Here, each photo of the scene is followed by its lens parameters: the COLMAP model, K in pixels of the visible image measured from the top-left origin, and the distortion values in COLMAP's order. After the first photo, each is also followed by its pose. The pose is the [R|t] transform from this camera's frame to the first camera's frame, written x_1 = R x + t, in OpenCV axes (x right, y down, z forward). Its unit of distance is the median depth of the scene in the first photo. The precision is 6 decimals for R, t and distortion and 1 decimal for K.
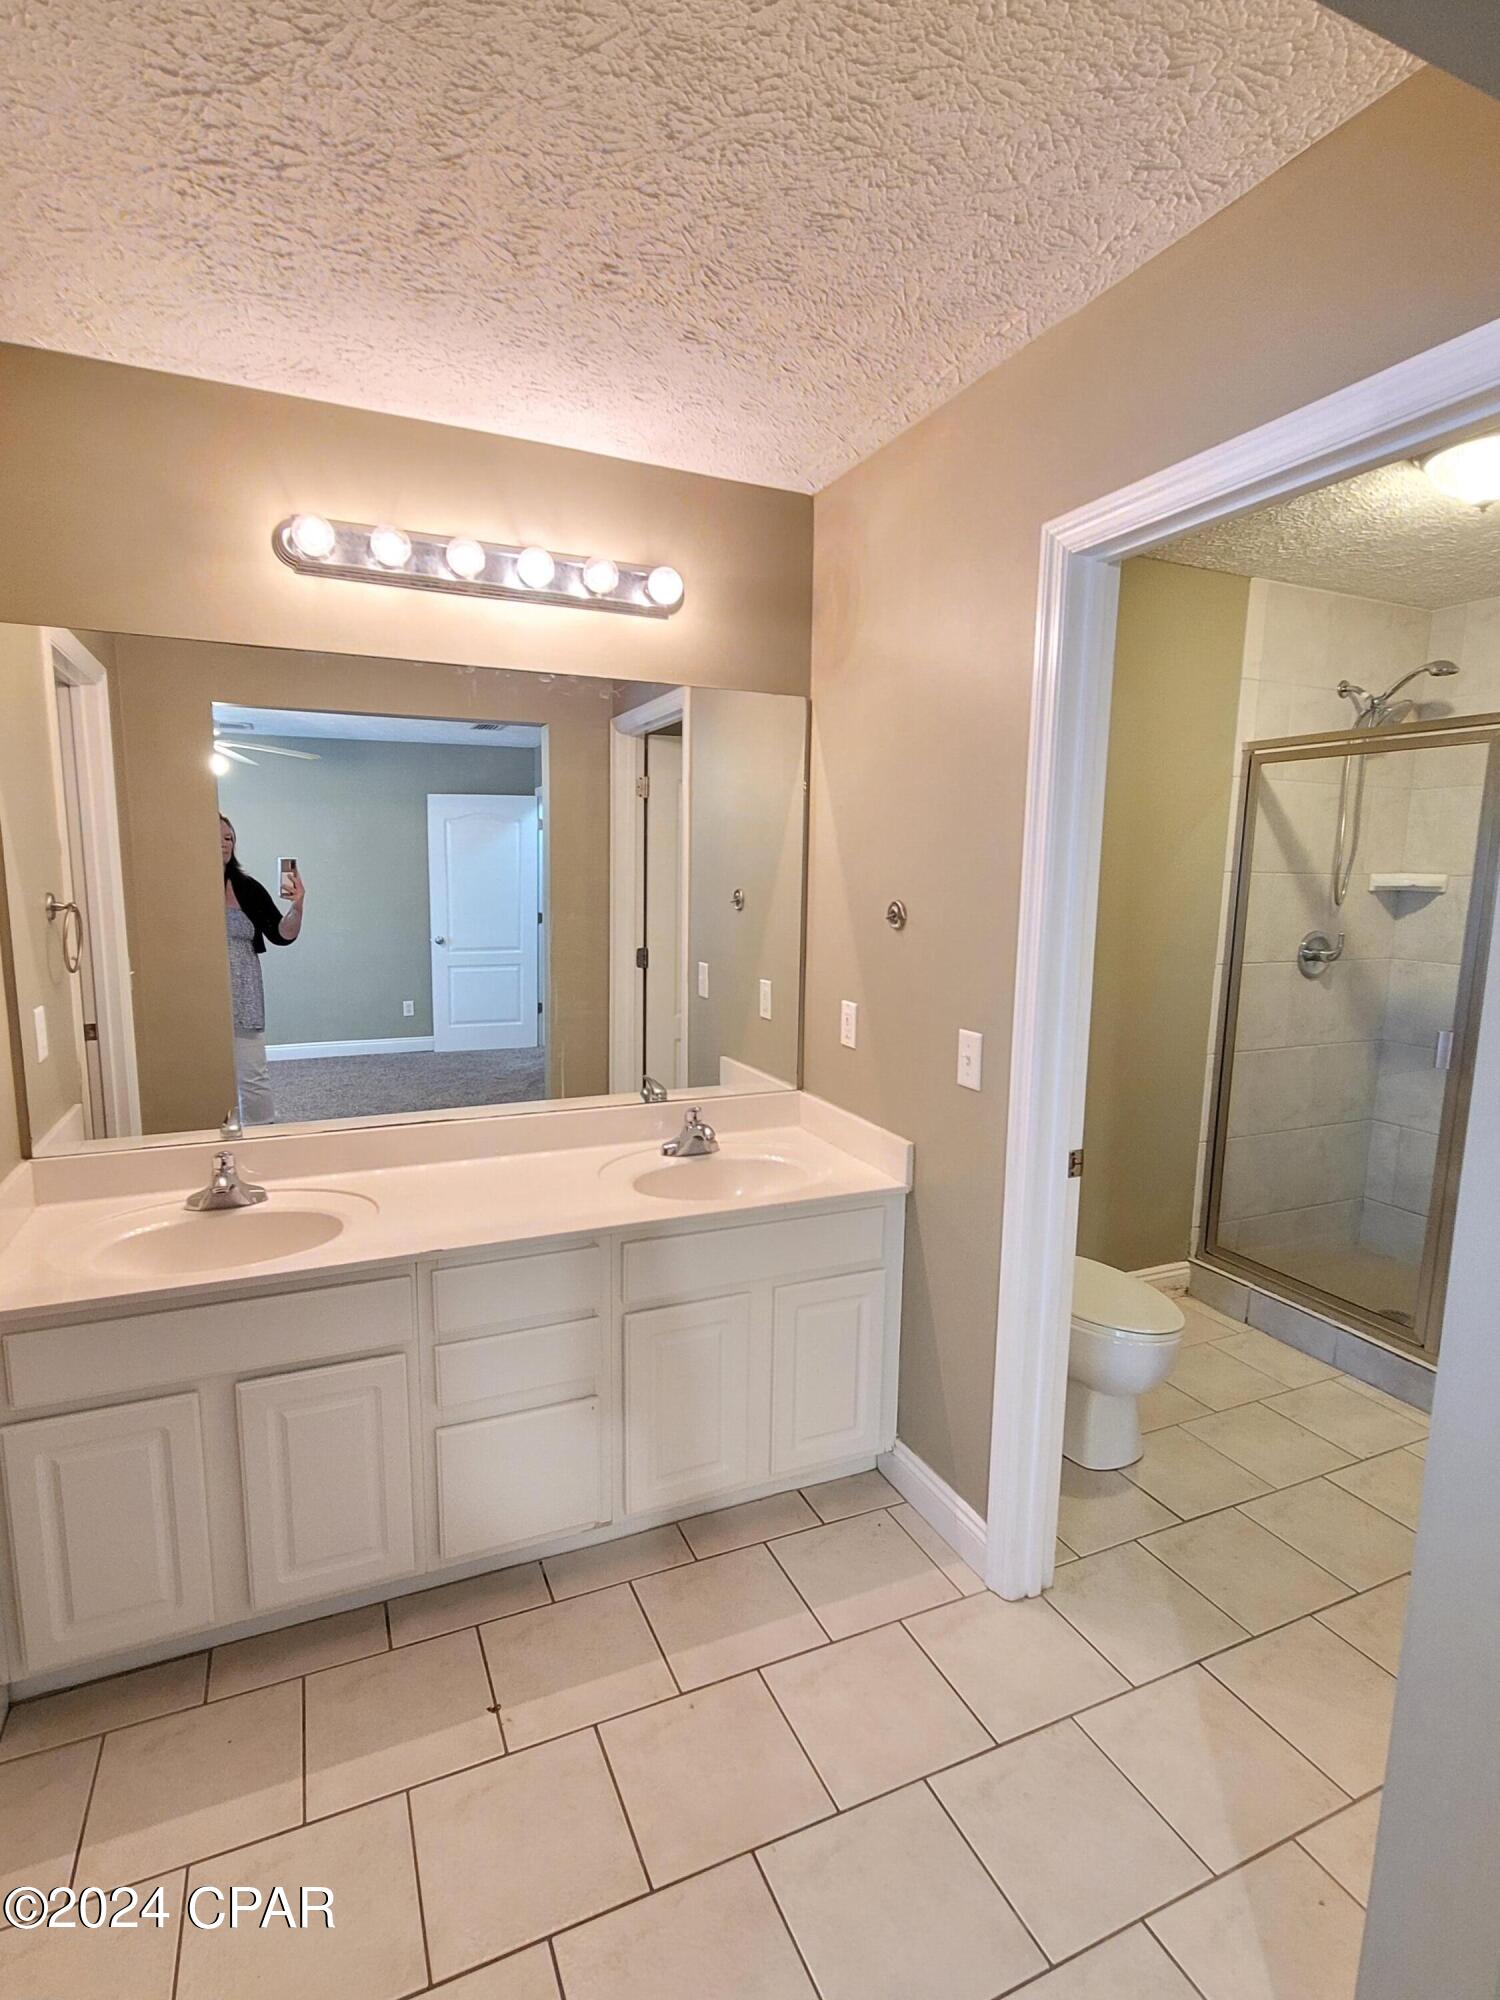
lens RADIAL K [[987.9, 0, 746.2], [0, 987.9, 1012.2], [0, 0, 1]] dist [-0.001802, -0.001083]
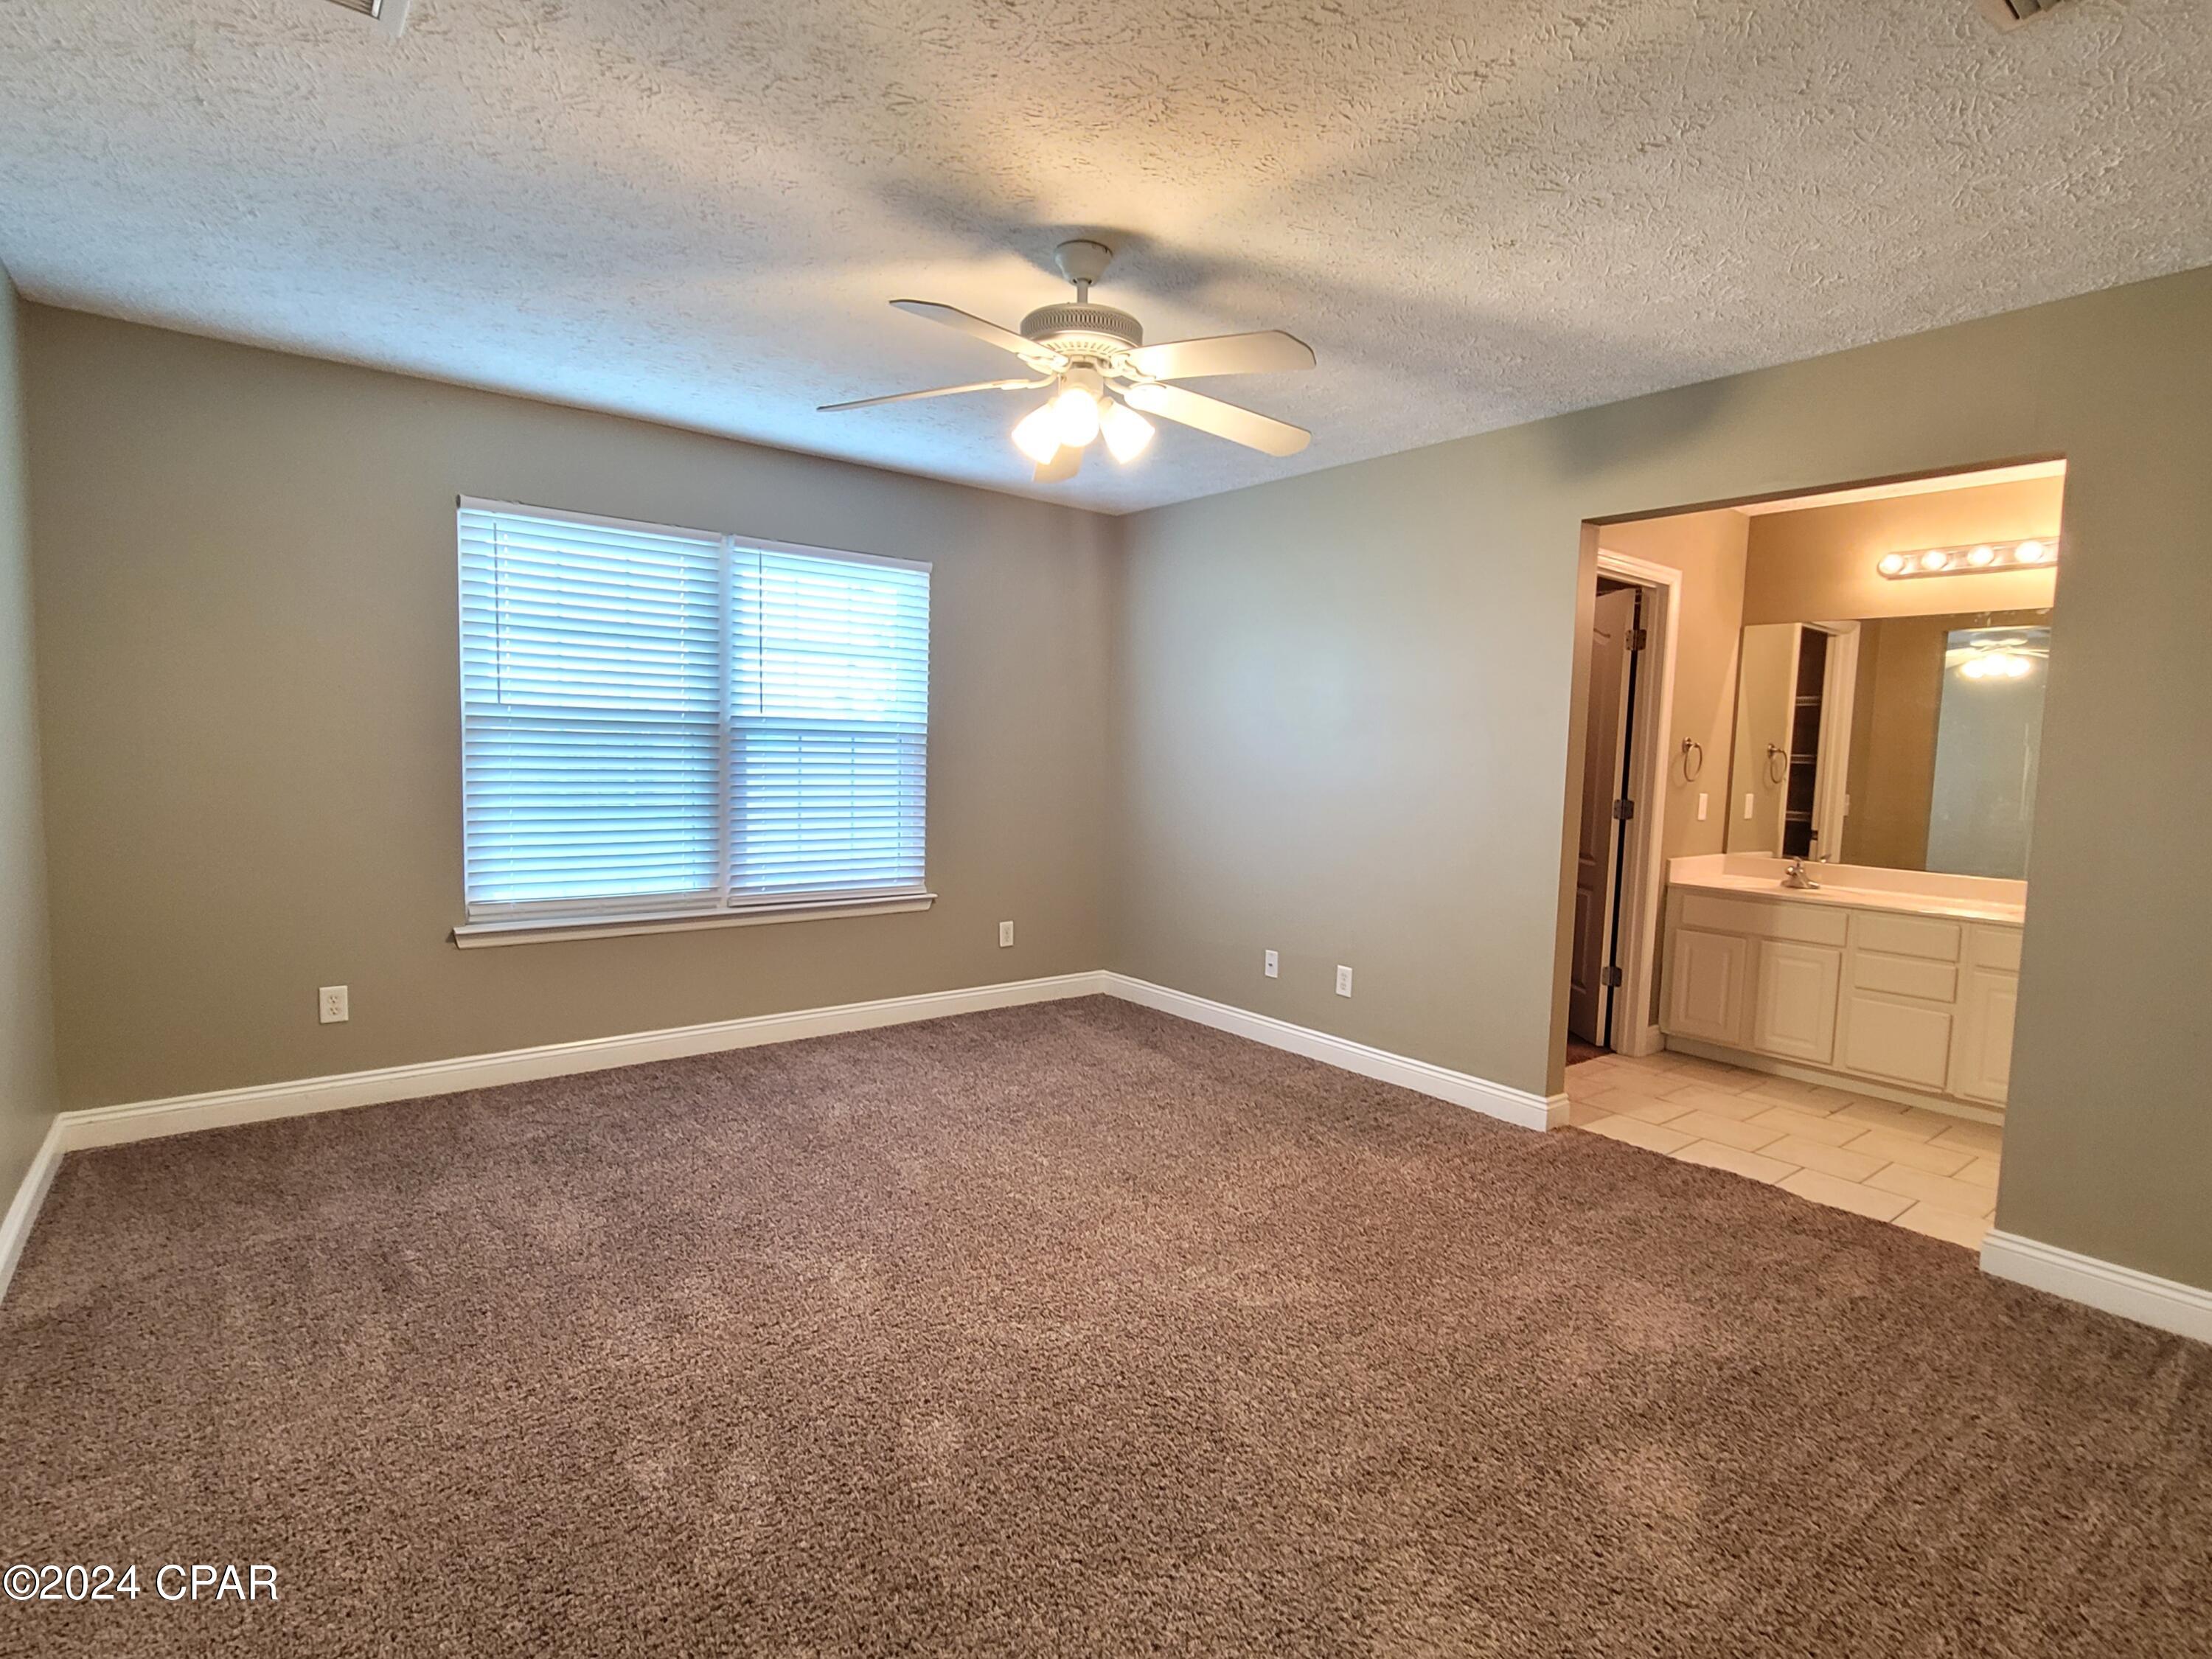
lens RADIAL K [[1092.7, 0, 1119.9], [0, 1092.7, 830.9], [0, 0, 1]] dist [-0.001802, -0.001083]
pose [[0.252014, 0.069523, -0.965223, 1.099831], [-0.171189, 0.984889, 0.026243, 0.217696], [0.952462, 0.158622, 0.260107, -0.810081]]
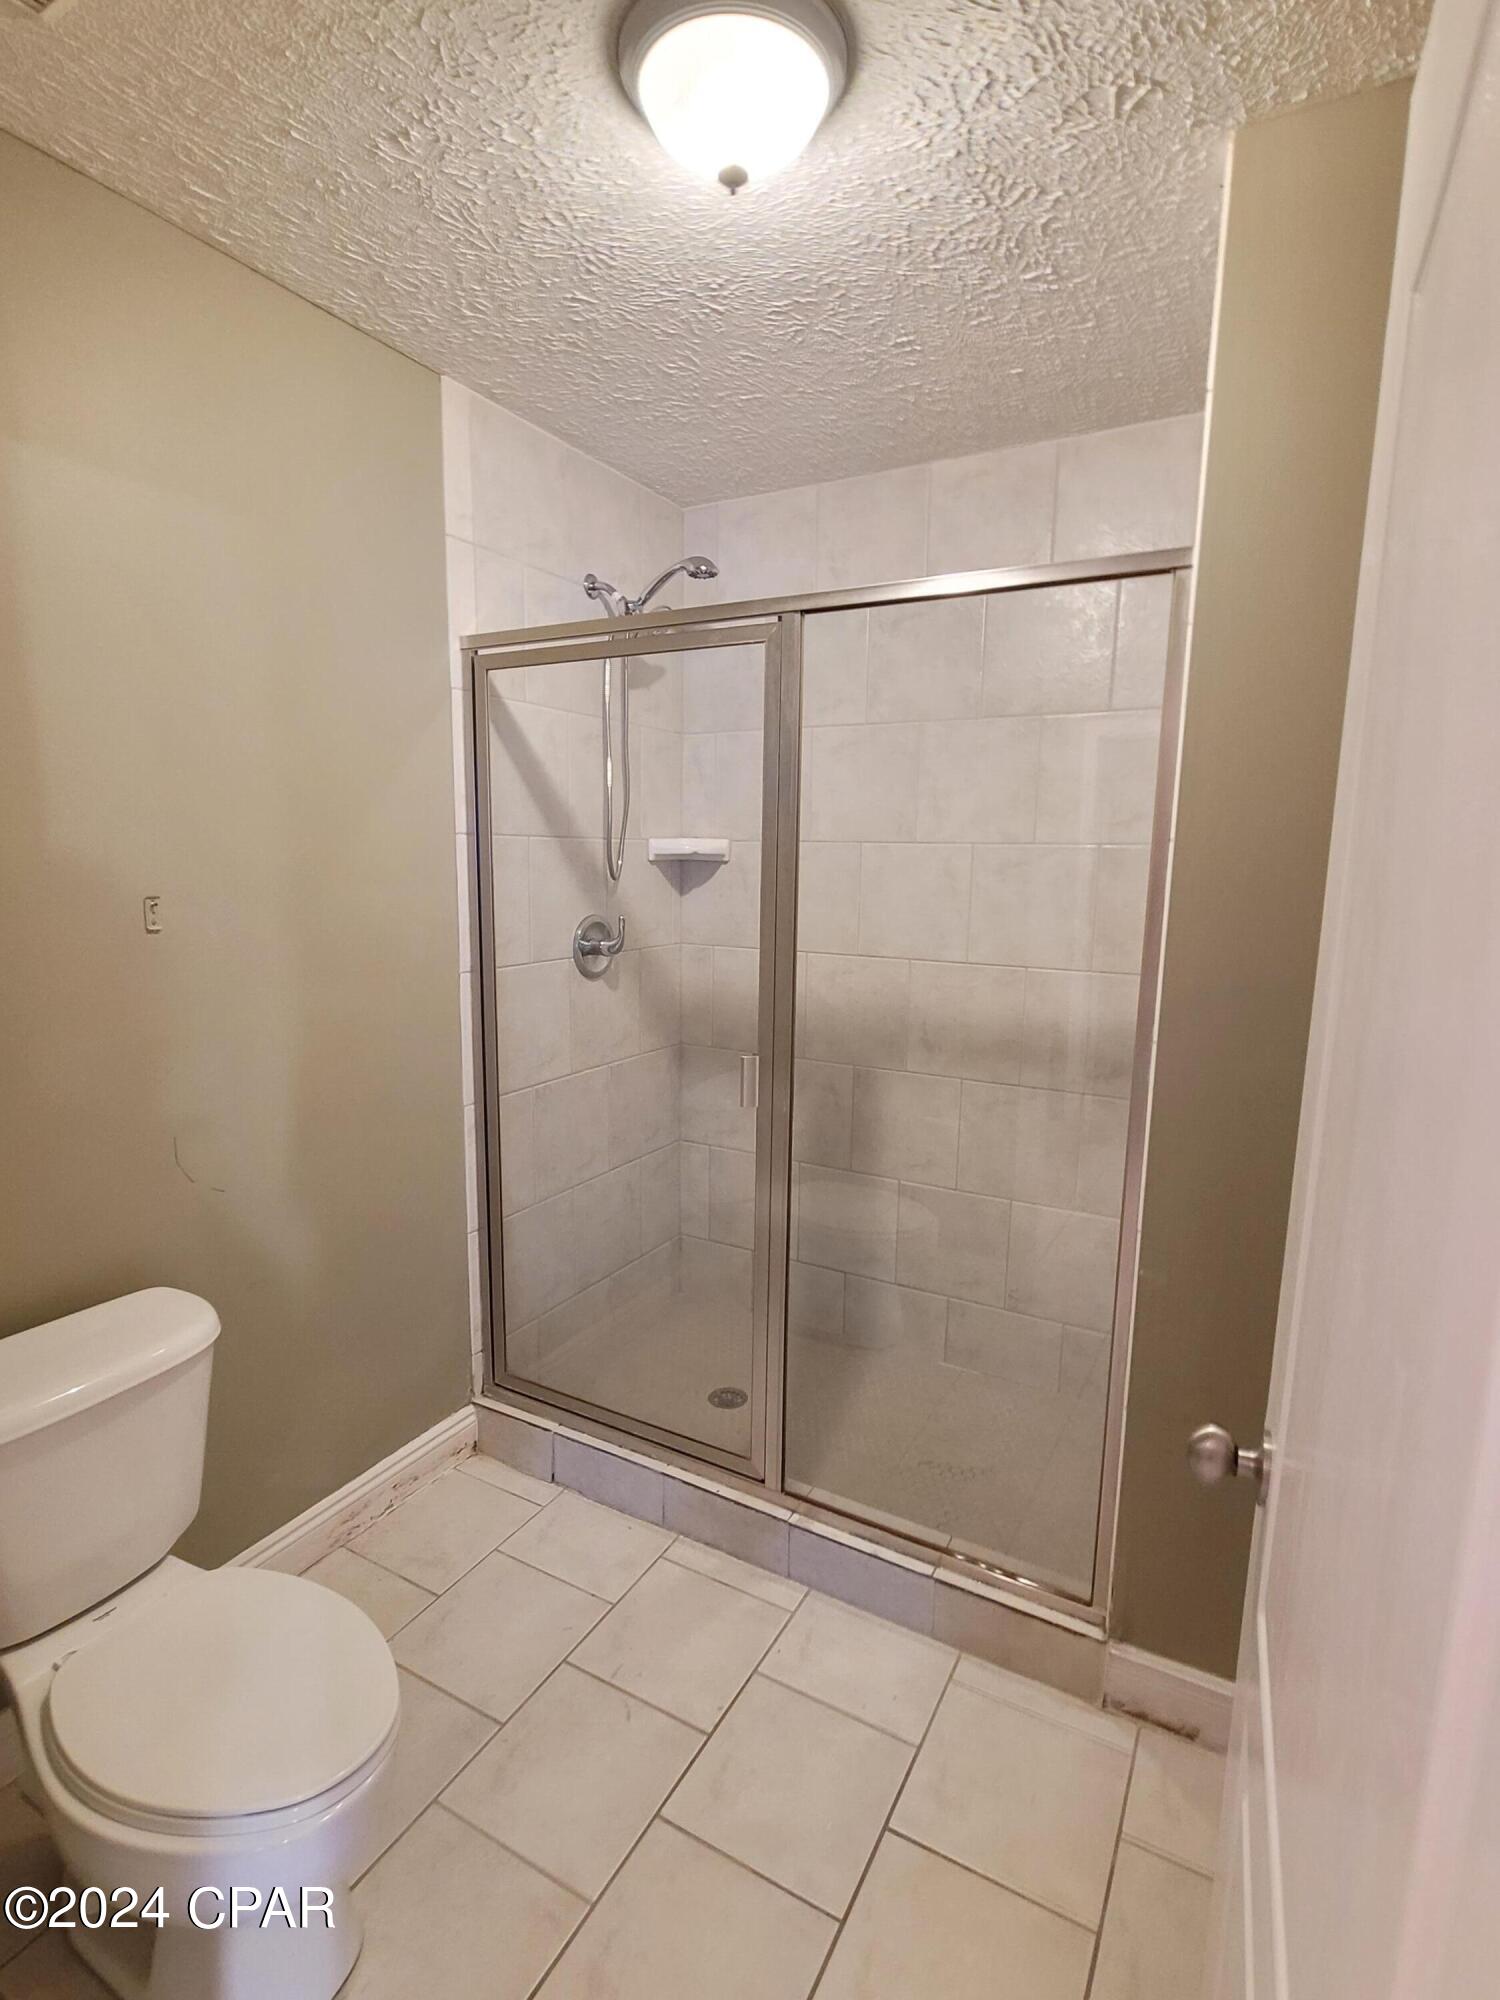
lens RADIAL K [[987.9, 0, 746.2], [0, 987.9, 1012.2], [0, 0, 1]] dist [-0.001802, -0.001083]
pose [[0.803735, -0.103009, 0.586002, 0.315961], [0.090405, 0.994607, 0.050839, -0.051131], [-0.588078, 0.012117, 0.808713, 0.459825]]
